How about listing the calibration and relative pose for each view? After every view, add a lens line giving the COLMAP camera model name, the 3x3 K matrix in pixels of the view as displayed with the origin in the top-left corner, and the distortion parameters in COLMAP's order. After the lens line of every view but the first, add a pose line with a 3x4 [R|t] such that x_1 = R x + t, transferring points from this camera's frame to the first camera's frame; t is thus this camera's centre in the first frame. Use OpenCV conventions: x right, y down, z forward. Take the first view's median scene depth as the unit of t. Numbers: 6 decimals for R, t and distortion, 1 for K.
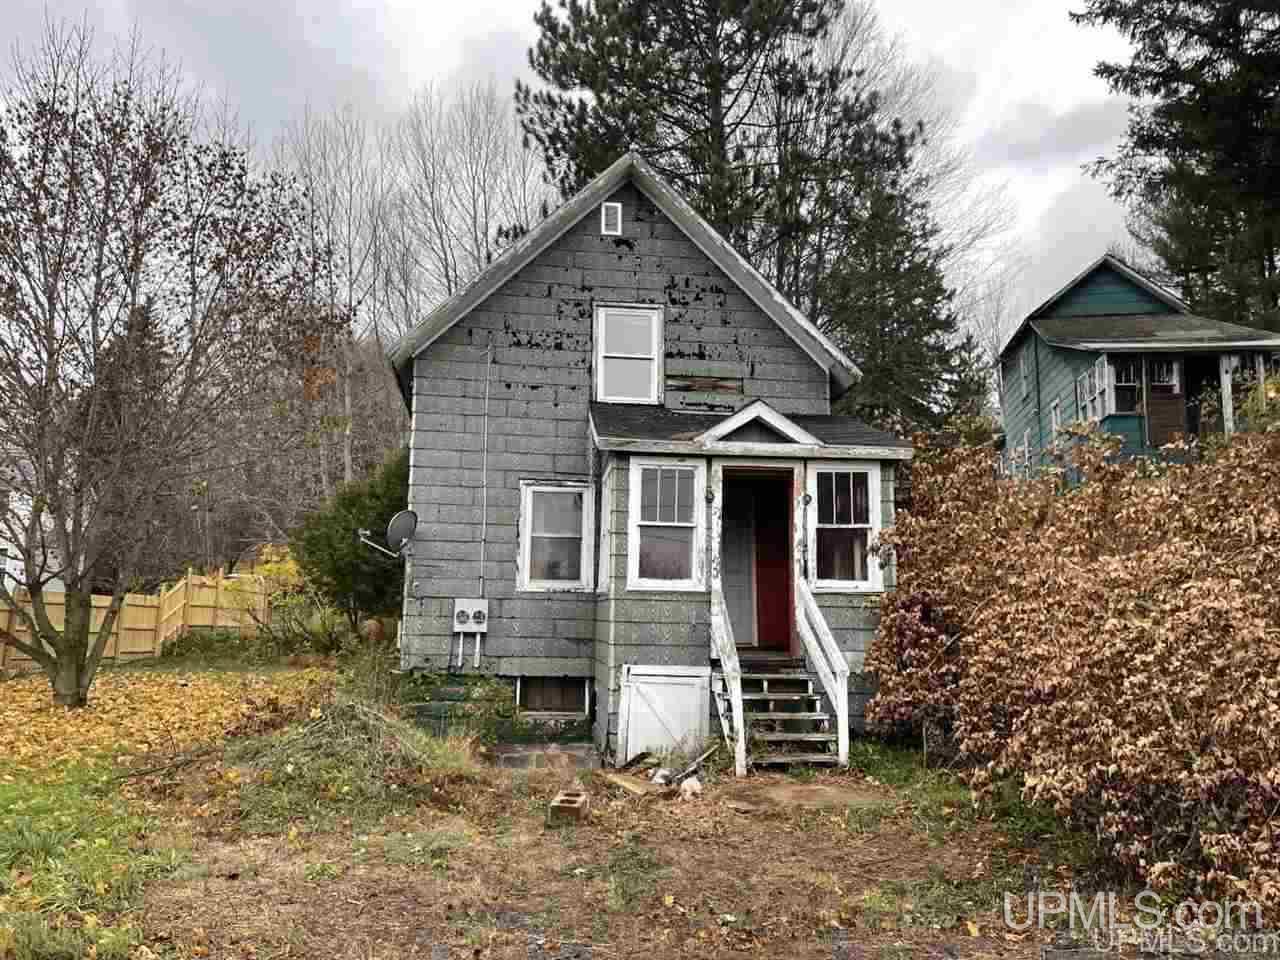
lens RADIAL K [[987.6, 0, 637.4], [0, 987.6, 473.6], [0, 0, 1]] dist [0.056662, -0.068284]
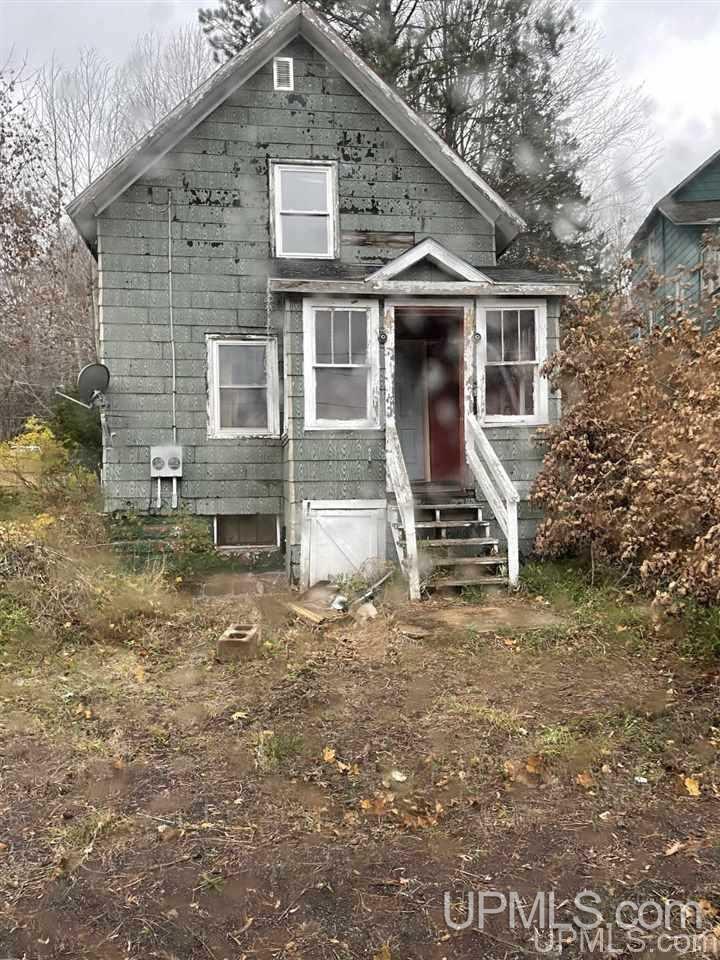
lens RADIAL K [[740.7, 0, 356.7], [0, 740.7, 477.9], [0, 0, 1]] dist [0.056662, -0.068284]
pose [[0.999338, -0.031938, 0.017438, 0.027941], [0.028950, 0.988154, 0.150712, 0.049800], [-0.022045, -0.150107, 0.988424, 0.211544]]
